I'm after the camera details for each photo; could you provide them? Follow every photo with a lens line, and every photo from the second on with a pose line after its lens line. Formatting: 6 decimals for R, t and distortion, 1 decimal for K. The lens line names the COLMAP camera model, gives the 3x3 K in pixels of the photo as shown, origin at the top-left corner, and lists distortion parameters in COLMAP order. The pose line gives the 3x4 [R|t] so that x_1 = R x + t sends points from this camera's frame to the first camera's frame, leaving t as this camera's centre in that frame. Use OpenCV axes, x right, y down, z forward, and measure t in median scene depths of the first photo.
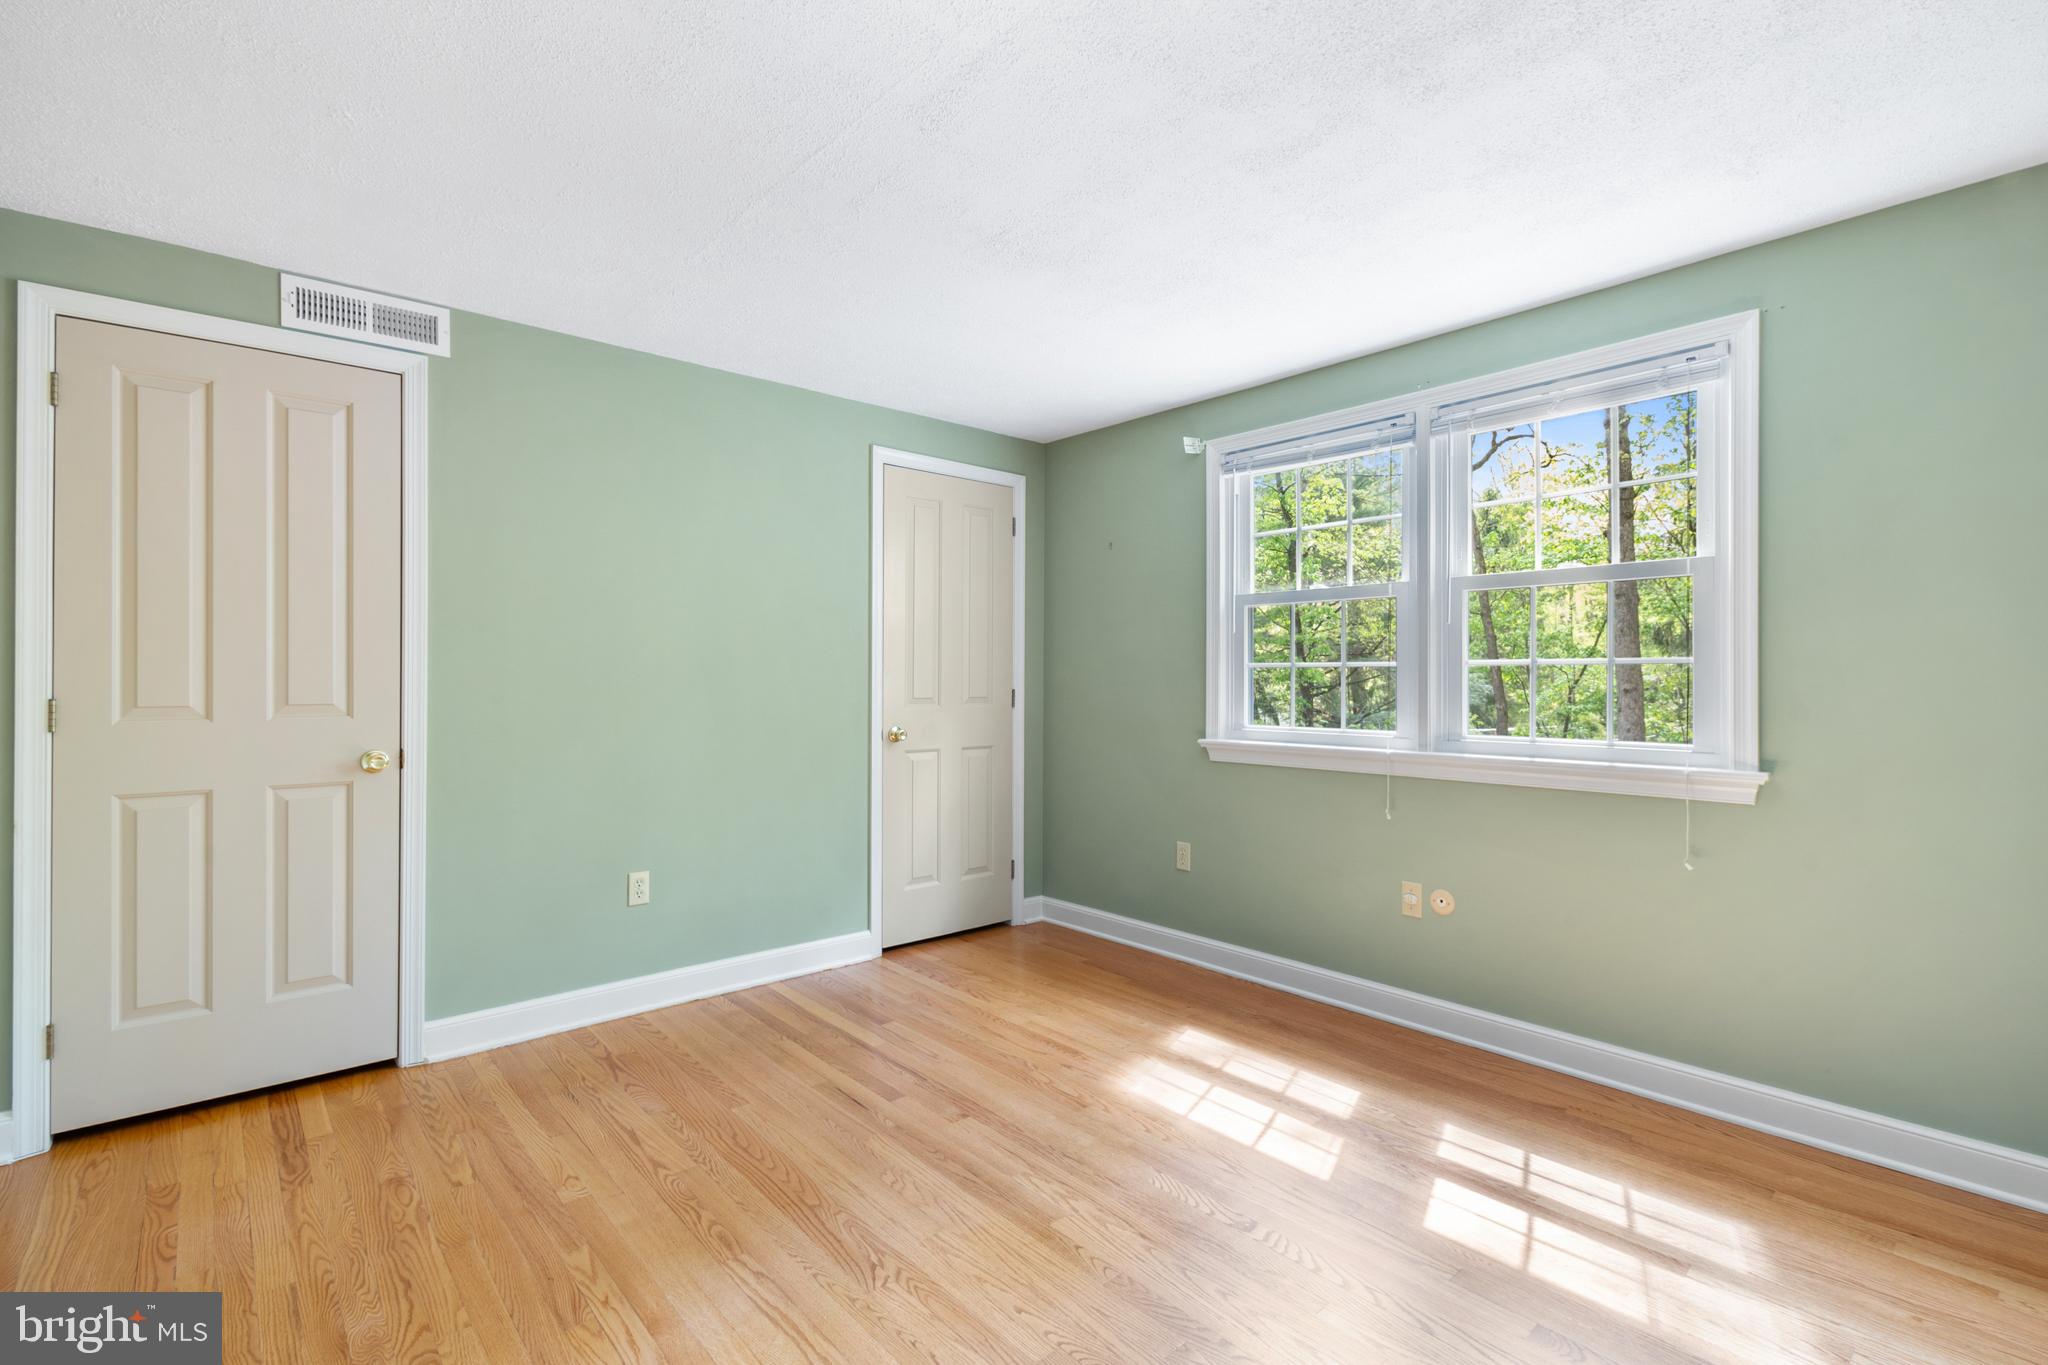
lens RADIAL K [[921.8, 0, 1024.0], [0, 921.8, 682.5], [0, 0, 1]] dist [0.019172, -0.009264]
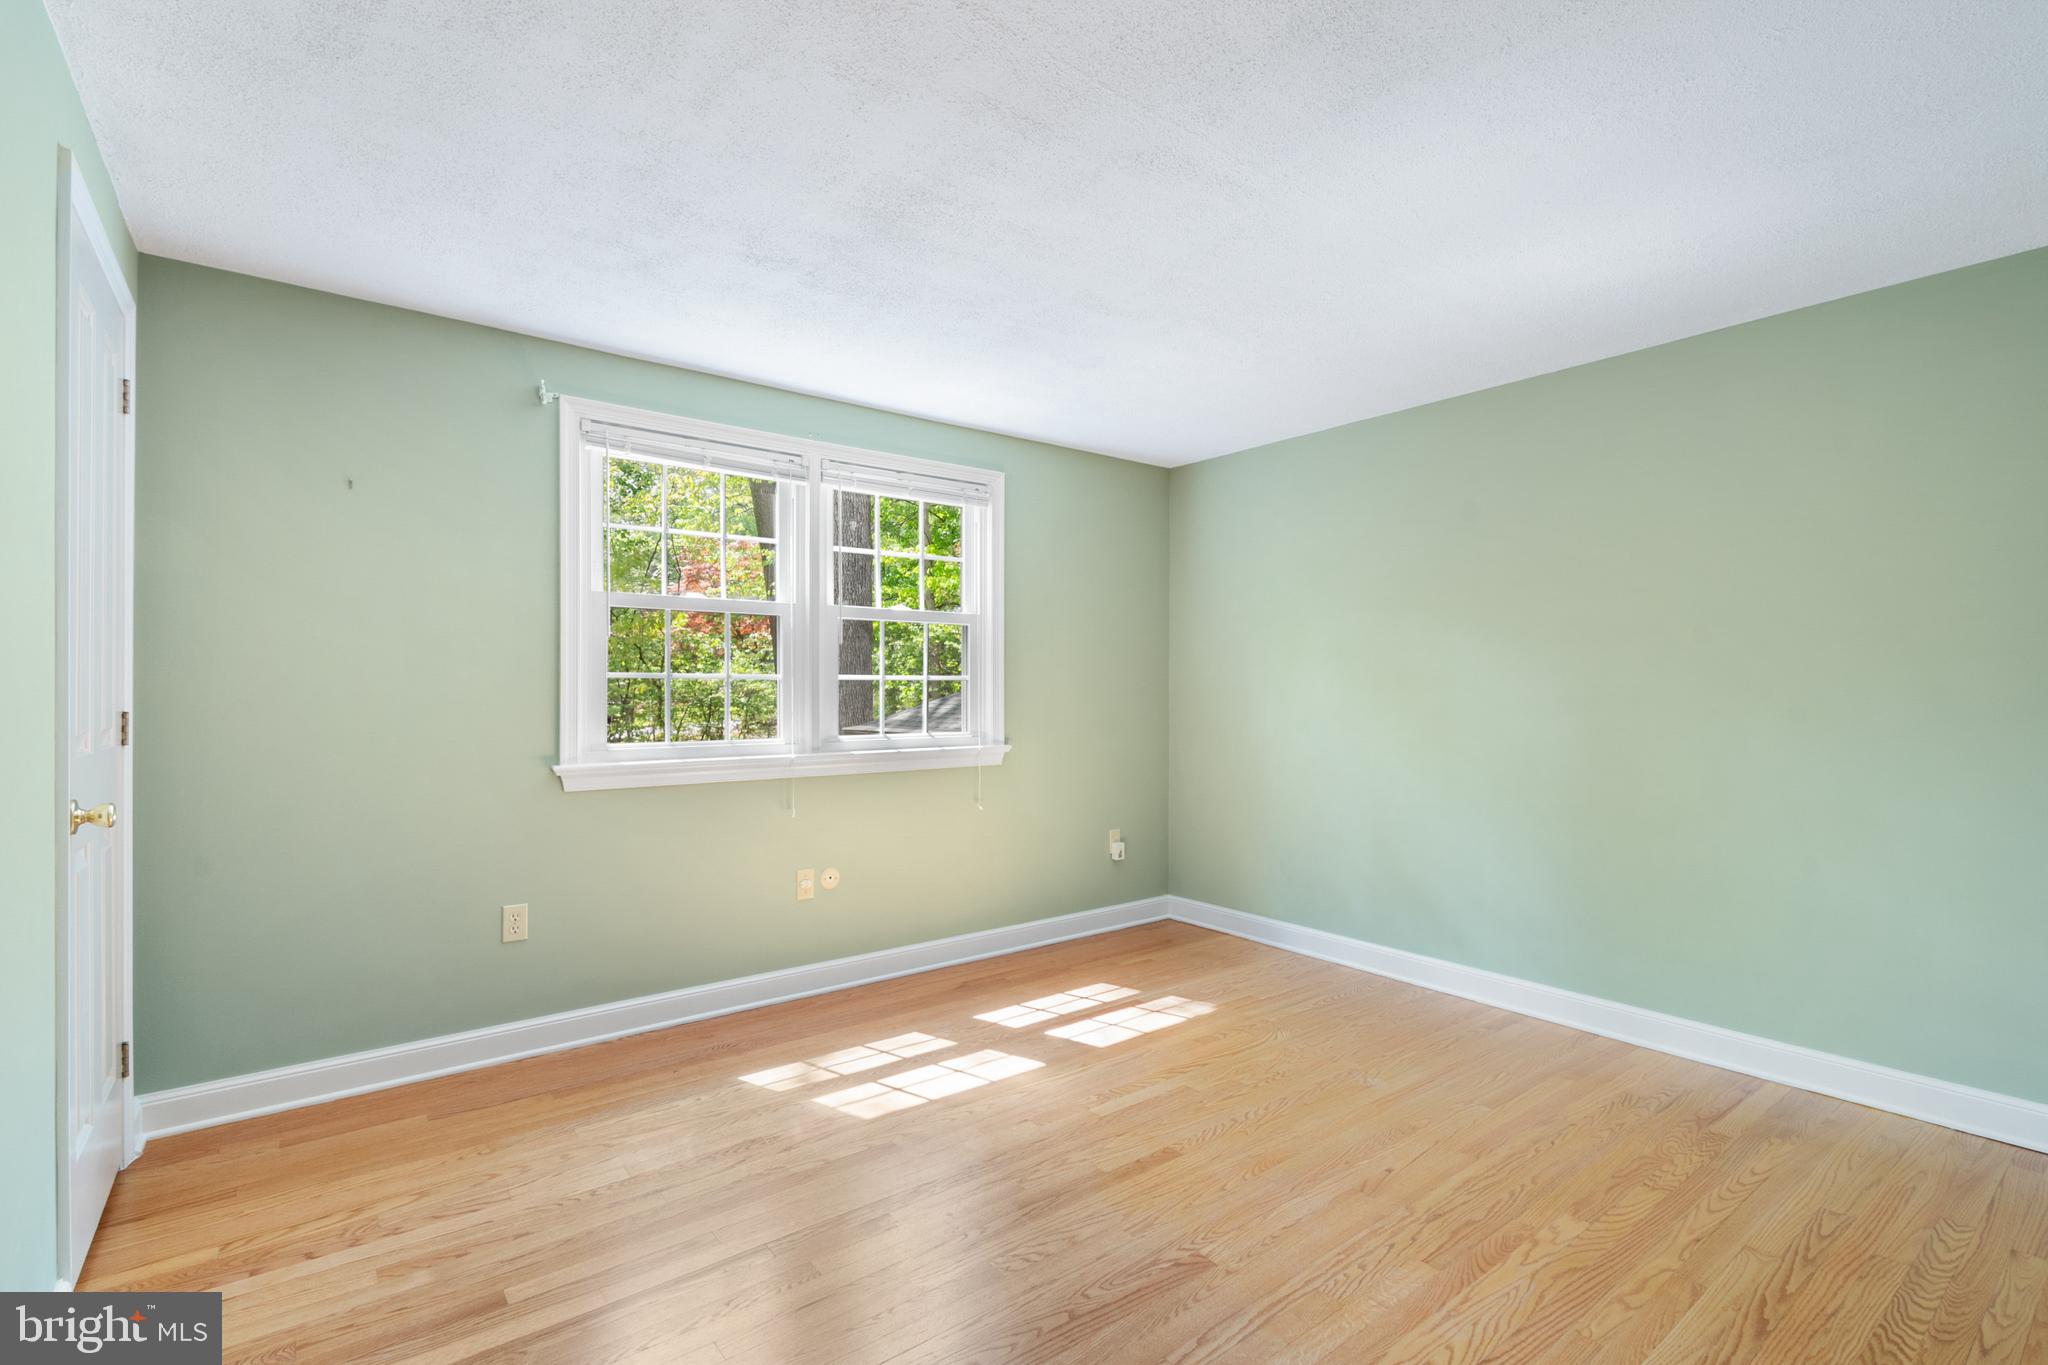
lens RADIAL K [[941.9, 0, 1028.1], [0, 941.9, 701.9], [0, 0, 1]] dist [0.000123, -0.000073]
pose [[0.057385, -0.012272, 0.998277, -0.834121], [0.004651, 0.999917, 0.012025, -0.003327], [-0.998341, 0.003953, 0.057437, 0.765122]]
